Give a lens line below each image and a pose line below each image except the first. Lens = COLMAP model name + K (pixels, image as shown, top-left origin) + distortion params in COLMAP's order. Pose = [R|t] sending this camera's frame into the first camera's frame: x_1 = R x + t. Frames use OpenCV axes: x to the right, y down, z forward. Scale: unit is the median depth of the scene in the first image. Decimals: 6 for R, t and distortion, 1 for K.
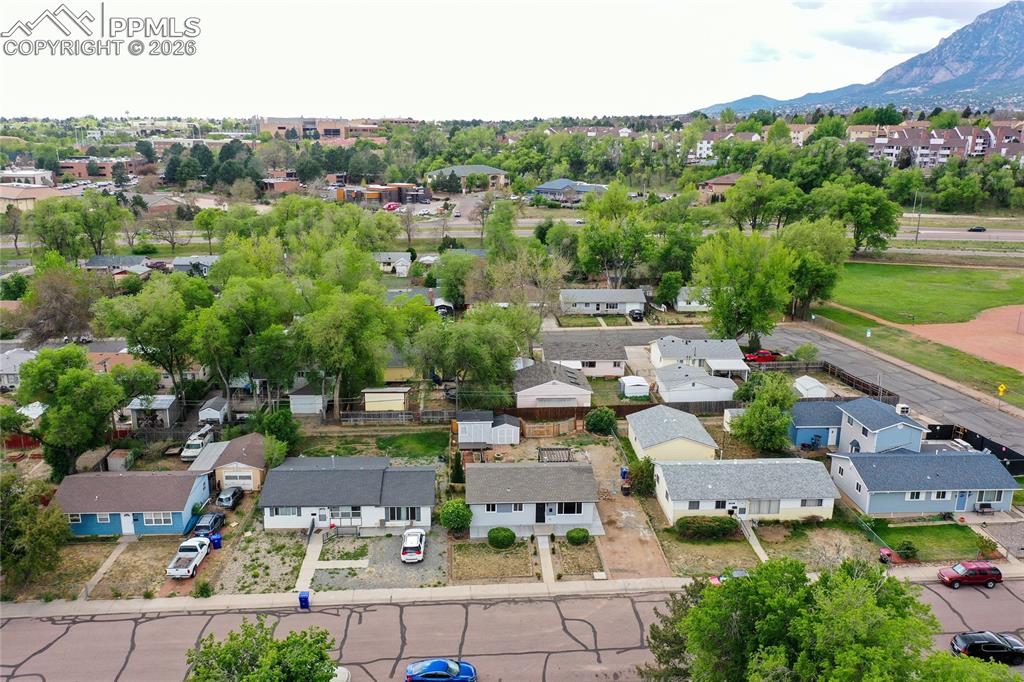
lens RADIAL K [[804.0, 0, 512.0], [0, 804.0, 341.0], [0, 0, 1]] dist [0.000592, 0.001179]
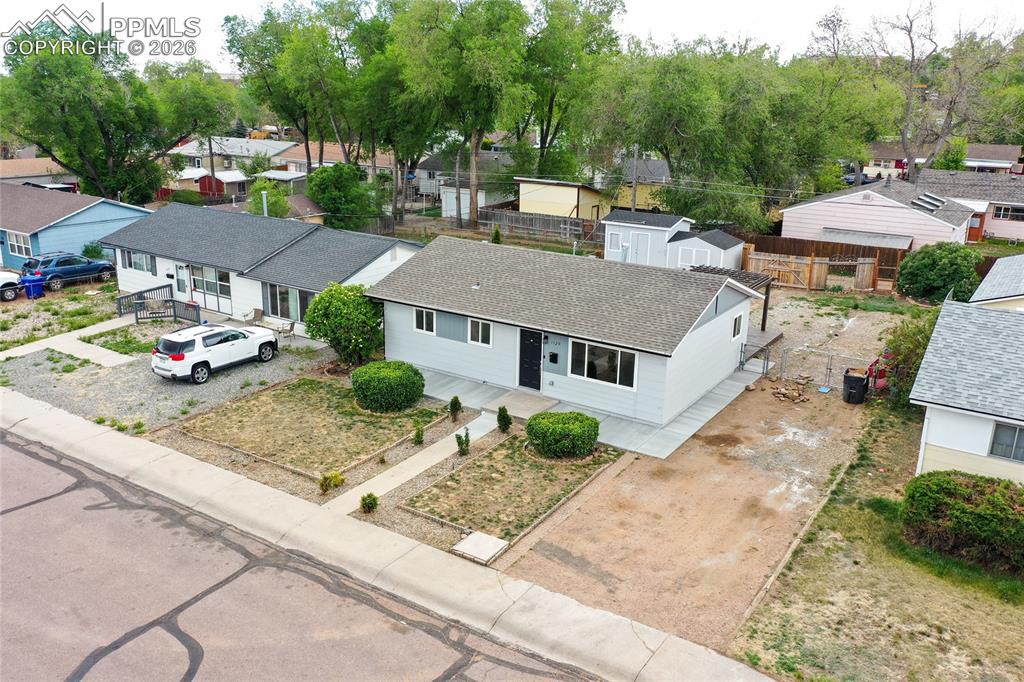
lens RADIAL K [[822.8, 0, 512.0], [0, 822.8, 341.0], [0, 0, 1]] dist [-0.004650, 0.000548]
pose [[0.798495, 0.180923, -0.574172, 0.216410], [-0.162906, 0.983124, 0.083234, 0.157307], [0.579541, 0.027075, 0.814493, 0.619309]]
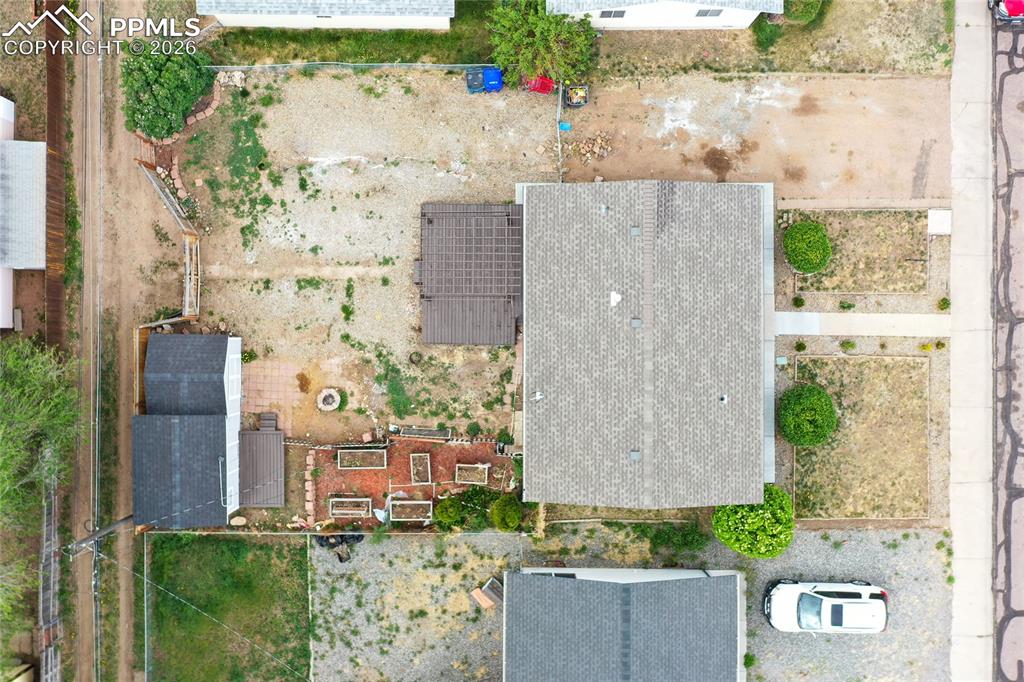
lens RADIAL K [[835.0, 0, 515.1], [0, 835.0, 319.8], [0, 0, 1]] dist [-0.008205, -0.001435]
pose [[0.057637, -0.998337, -0.001483, 0.028025], [0.296967, 0.015726, 0.954758, -0.219186], [-0.953147, -0.055470, 0.297379, 0.877702]]
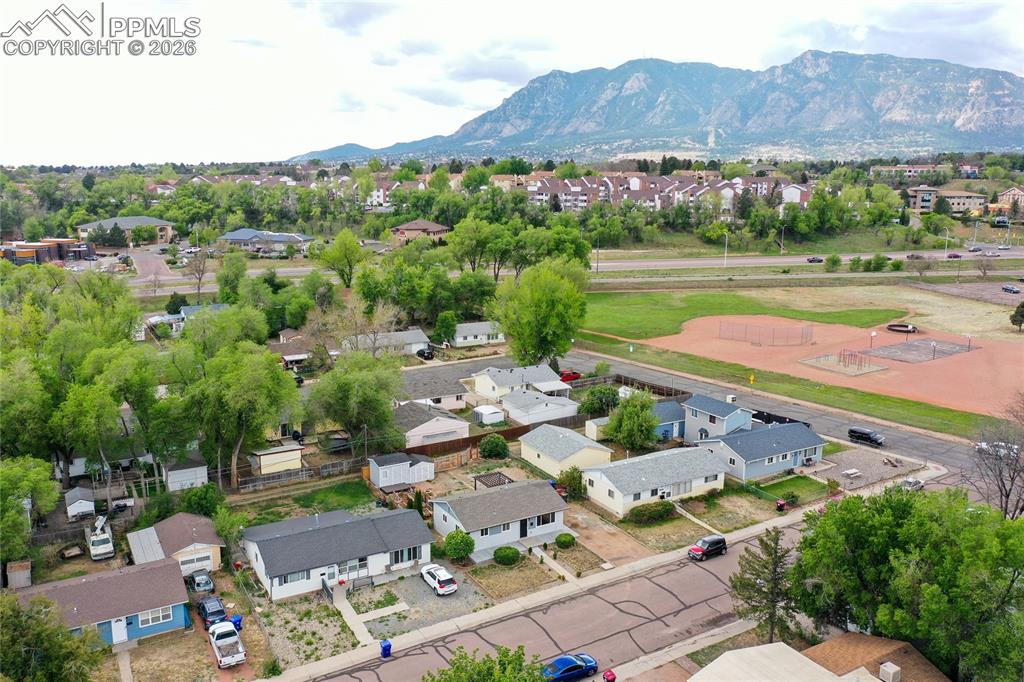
lens RADIAL K [[804.0, 0, 512.0], [0, 804.0, 341.0], [0, 0, 1]] dist [0.000592, 0.001179]
pose [[0.888427, -0.090003, 0.450107, -0.407663], [0.114650, 0.993019, -0.027736, -0.012444], [-0.444469, 0.076247, 0.892544, -0.002461]]
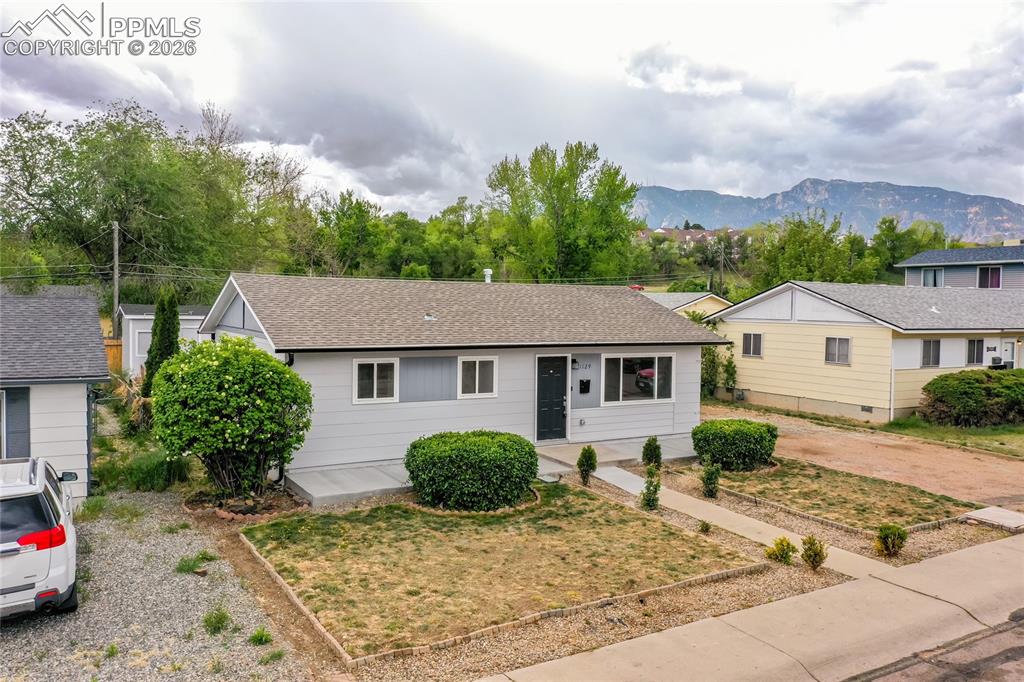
lens RADIAL K [[810.0, 0, 512.0], [0, 810.0, 341.0], [0, 0, 1]] dist [0.000360, -0.006211]
pose [[0.891724, -0.015573, 0.452311, -0.087549], [0.107455, 0.978115, -0.178170, 0.216386], [-0.439637, 0.207481, 0.873882, 0.687380]]
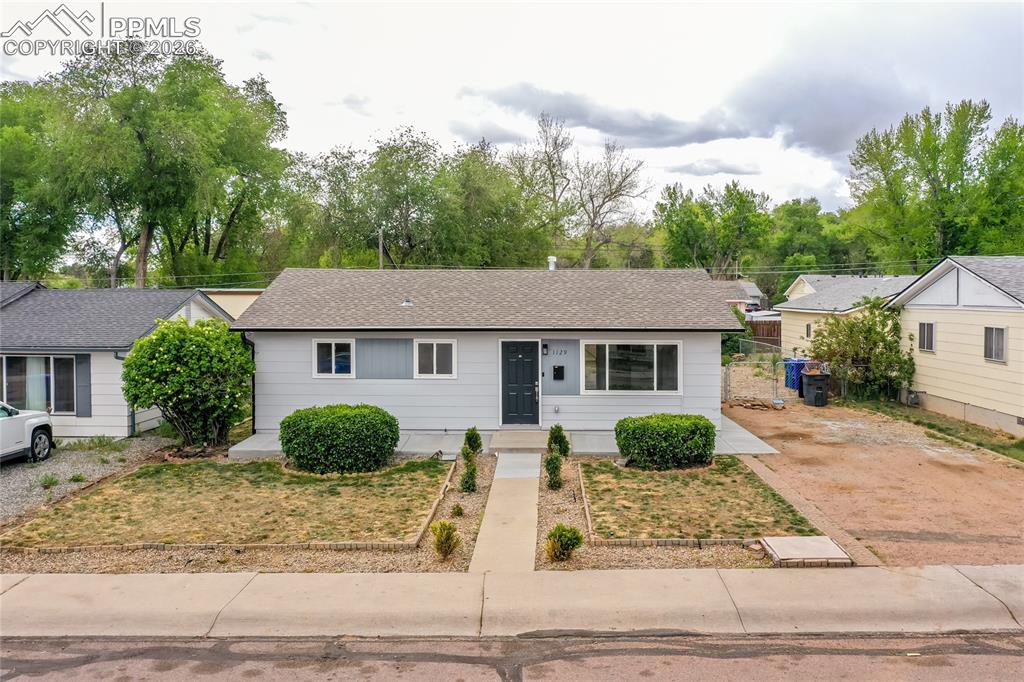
lens RADIAL K [[835.0, 0, 515.1], [0, 835.0, 319.8], [0, 0, 1]] dist [-0.008205, -0.001435]
pose [[0.996545, -0.005300, -0.082890, 0.050837], [-0.013728, 0.973728, -0.227298, 0.229265], [0.081917, 0.227651, 0.970291, 0.652484]]
